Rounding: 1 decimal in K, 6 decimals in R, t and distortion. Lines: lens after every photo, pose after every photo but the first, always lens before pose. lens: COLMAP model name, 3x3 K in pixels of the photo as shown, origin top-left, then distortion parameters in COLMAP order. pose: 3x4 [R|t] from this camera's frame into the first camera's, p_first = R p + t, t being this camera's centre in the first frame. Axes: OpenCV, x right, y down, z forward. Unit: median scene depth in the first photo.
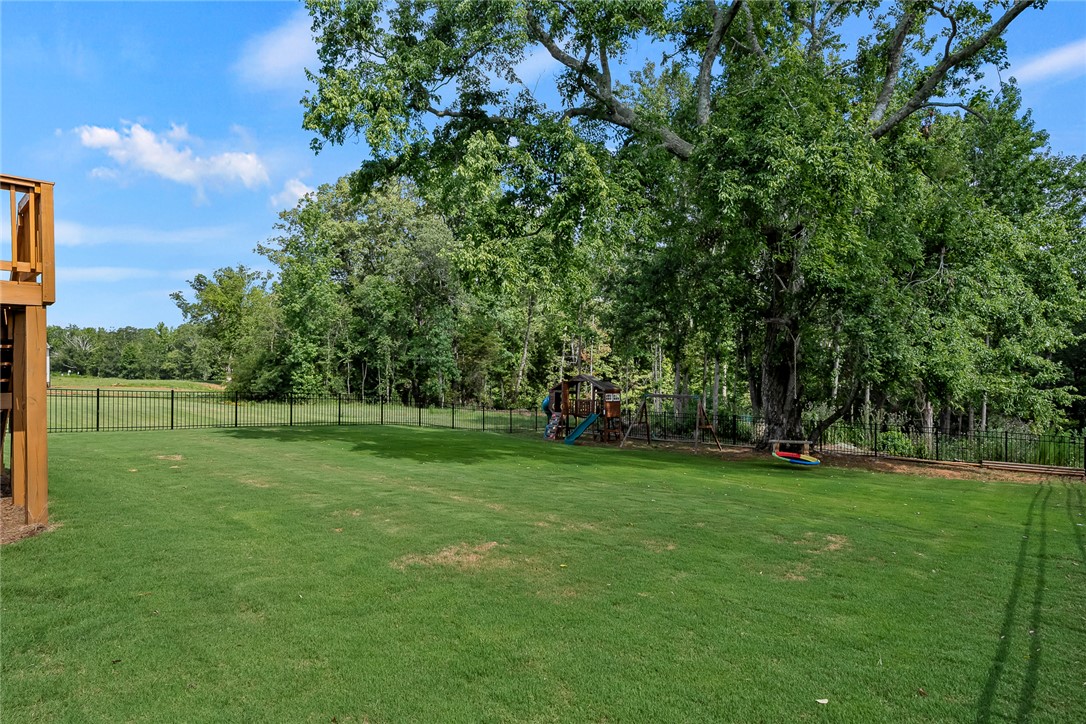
lens RADIAL K [[571.1, 0, 543.0], [0, 571.1, 362.0], [0, 0, 1]] dist [0.000441, -0.000031]
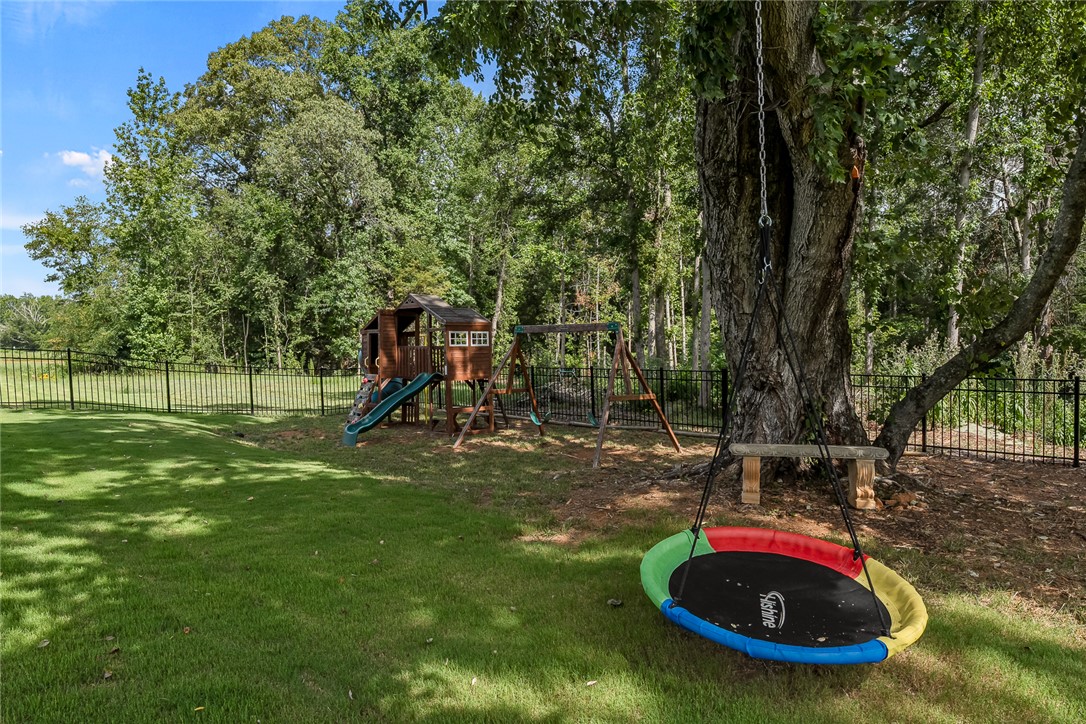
lens RADIAL K [[687.2, 0, 540.3], [0, 687.2, 361.0], [0, 0, 1]] dist [-0.000730, -0.000151]
pose [[0.997895, -0.027421, -0.058770, 0.091853], [0.030834, 0.997841, 0.057980, 0.021067], [0.057053, -0.059670, 0.996586, 0.188622]]
